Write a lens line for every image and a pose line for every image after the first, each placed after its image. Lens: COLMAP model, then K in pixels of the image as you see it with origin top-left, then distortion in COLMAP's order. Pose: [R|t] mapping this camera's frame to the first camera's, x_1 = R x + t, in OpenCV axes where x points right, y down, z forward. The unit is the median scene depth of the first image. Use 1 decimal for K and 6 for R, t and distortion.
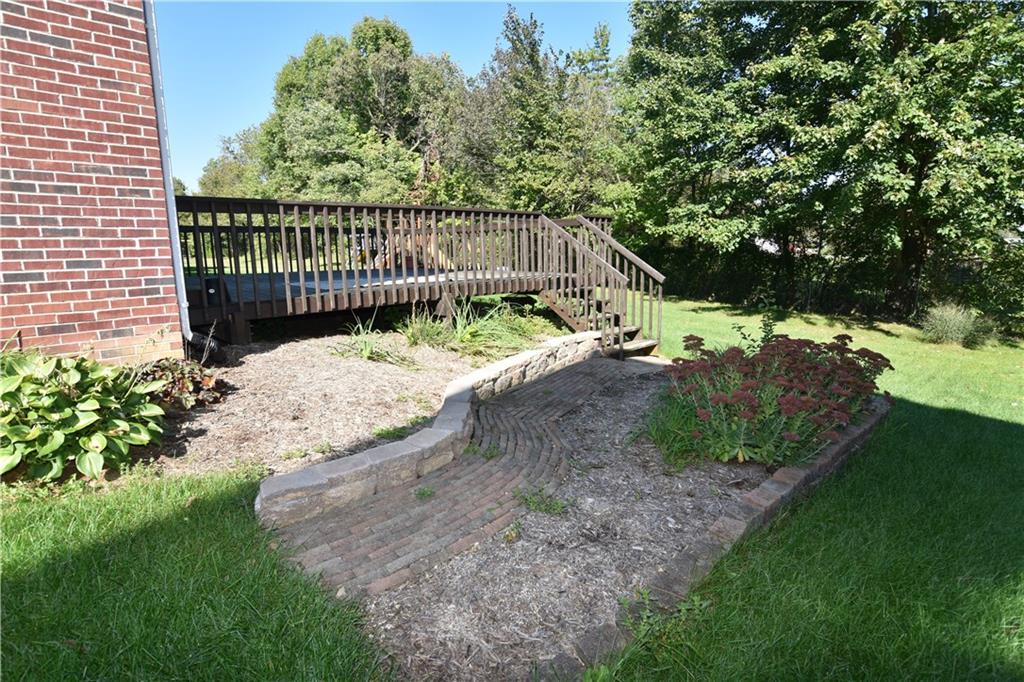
lens RADIAL K [[507.8, 0, 512.1], [0, 507.8, 338.5], [0, 0, 1]] dist [-0.019396, 0.000400]
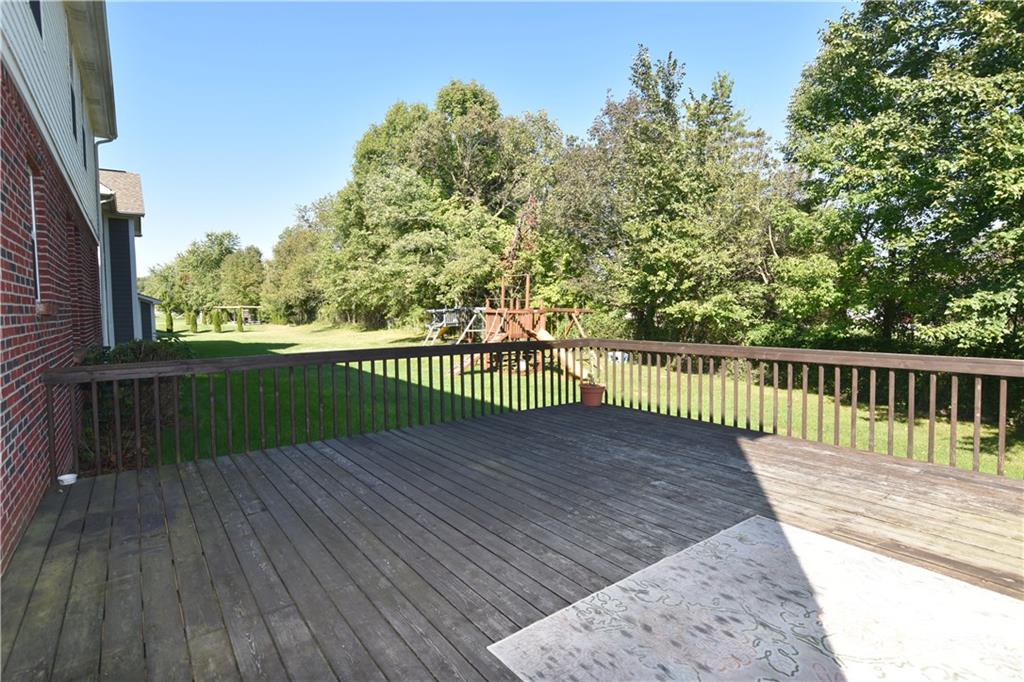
lens RADIAL K [[507.8, 0, 512.1], [0, 507.8, 338.5], [0, 0, 1]] dist [-0.019396, 0.000400]
pose [[0.994579, 0.010542, -0.103450, -0.078325], [-0.022707, 0.992857, -0.117128, -0.050183], [0.101477, 0.118842, 0.987714, 0.134427]]
